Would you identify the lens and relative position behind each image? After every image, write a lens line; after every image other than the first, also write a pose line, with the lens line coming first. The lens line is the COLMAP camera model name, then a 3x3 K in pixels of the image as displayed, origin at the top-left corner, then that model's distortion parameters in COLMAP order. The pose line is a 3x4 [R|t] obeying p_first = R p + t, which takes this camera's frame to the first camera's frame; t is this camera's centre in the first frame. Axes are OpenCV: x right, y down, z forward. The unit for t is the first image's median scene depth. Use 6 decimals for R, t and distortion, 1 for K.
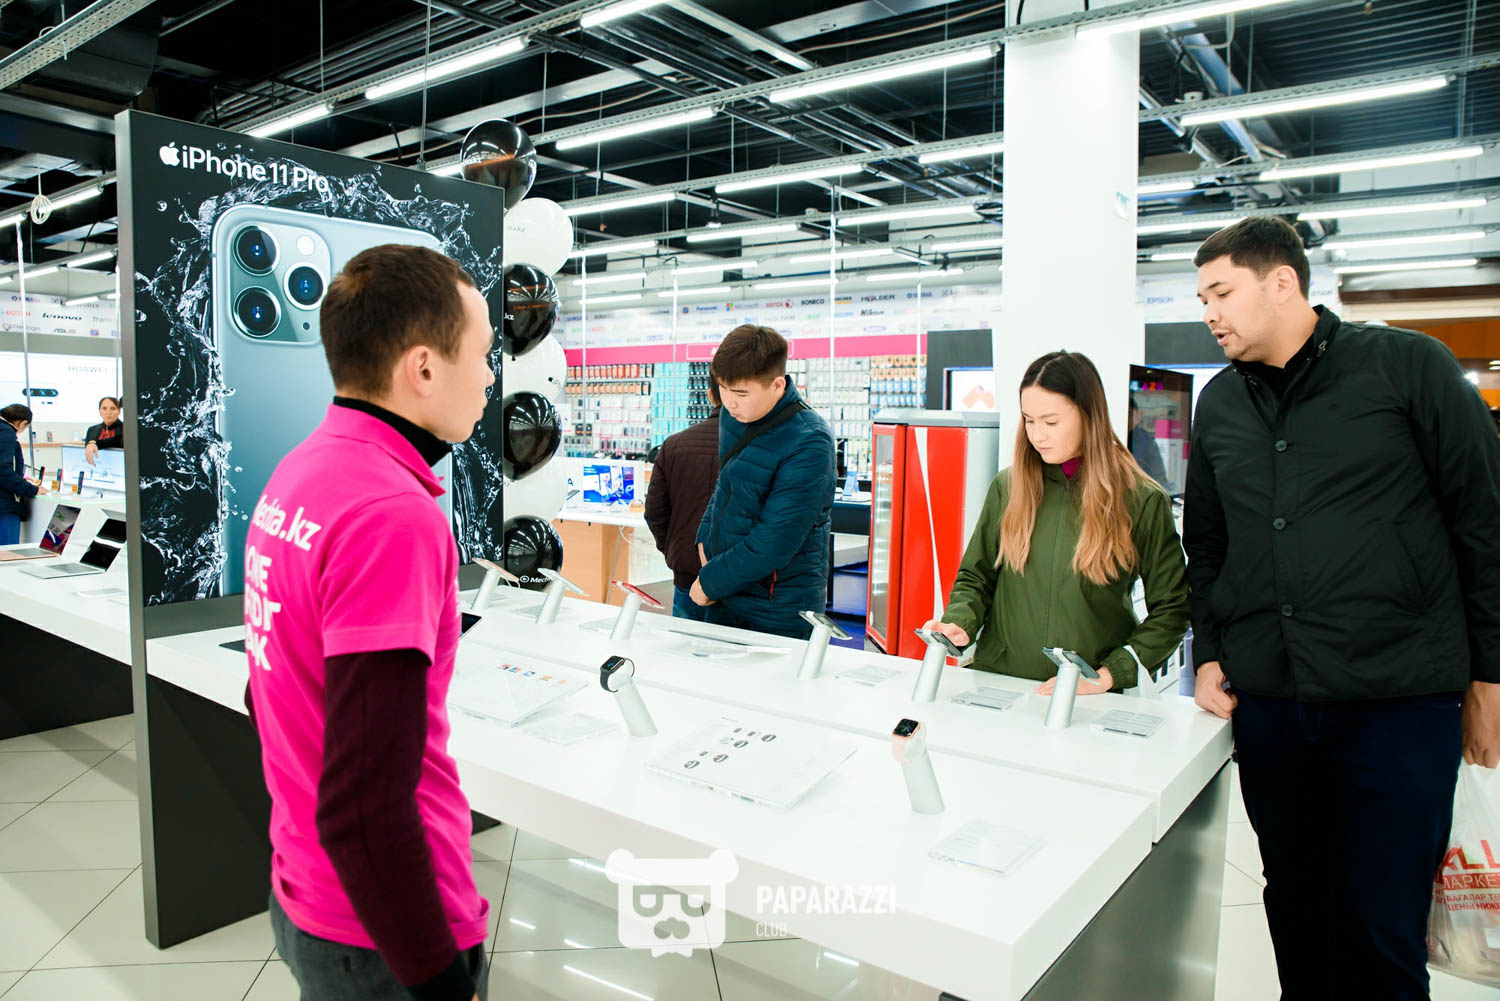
lens RADIAL K [[1017.8, 0, 745.4], [0, 1017.8, 495.0], [0, 0, 1]] dist [-0.127861, 0.086452]
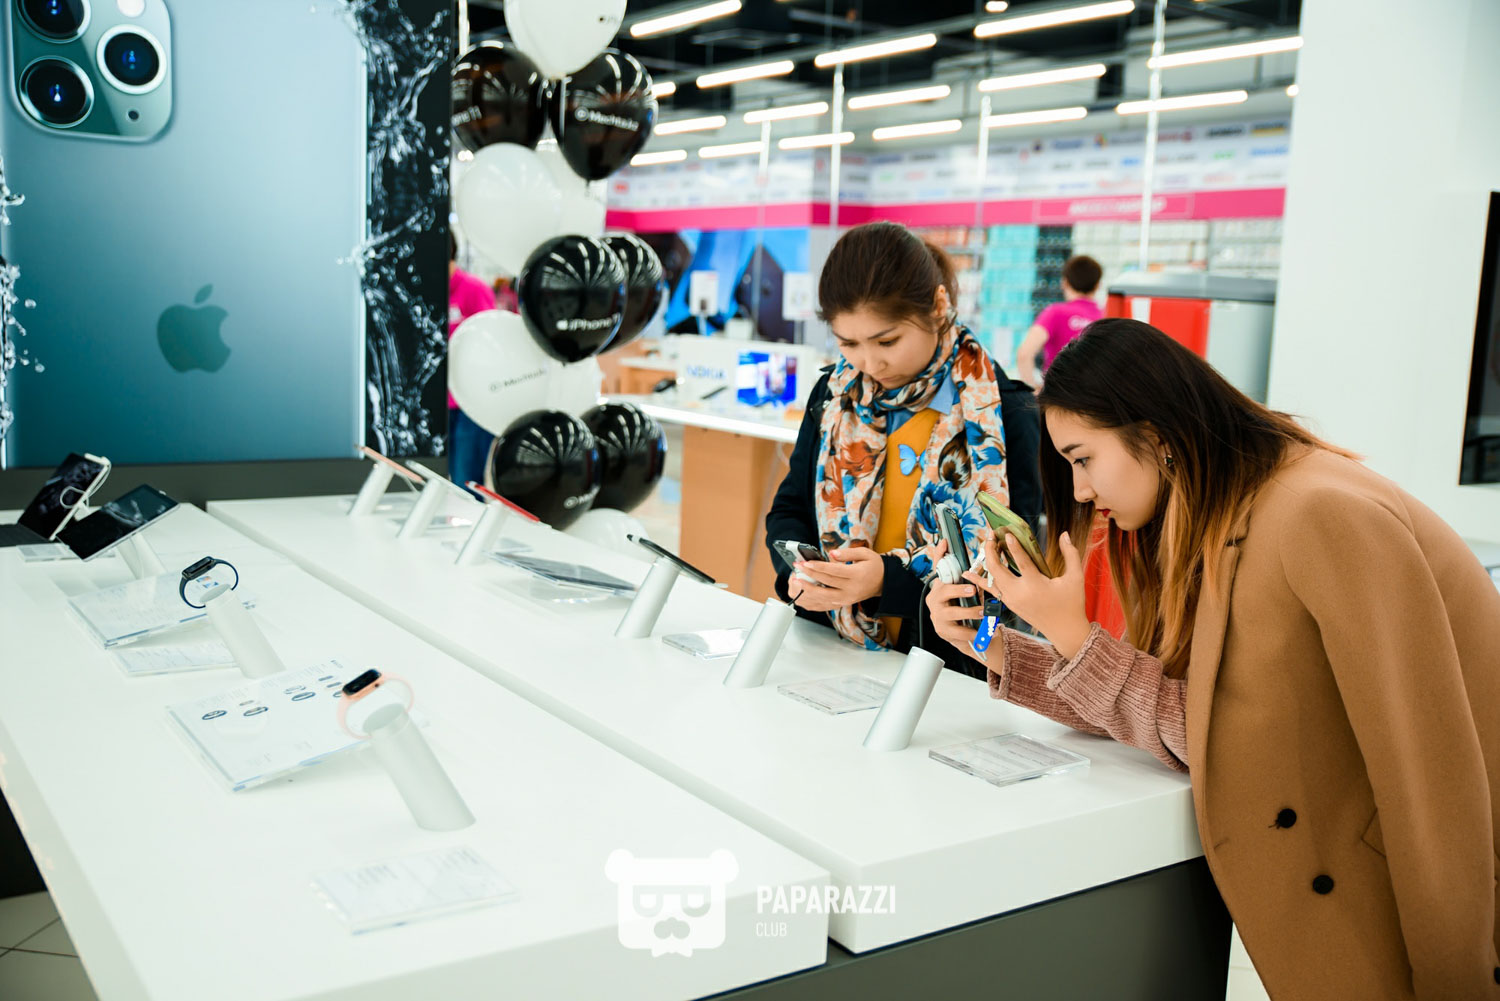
lens RADIAL K [[1428.4, 0, 746.8], [0, 1428.4, 495.8], [0, 0, 1]] dist [-0.043419, 0.116178]
pose [[0.950375, 0.069523, -0.303238, 0.336967], [-0.054110, 0.996794, 0.058948, 0.025673], [0.306364, -0.039614, 0.951090, 0.119759]]
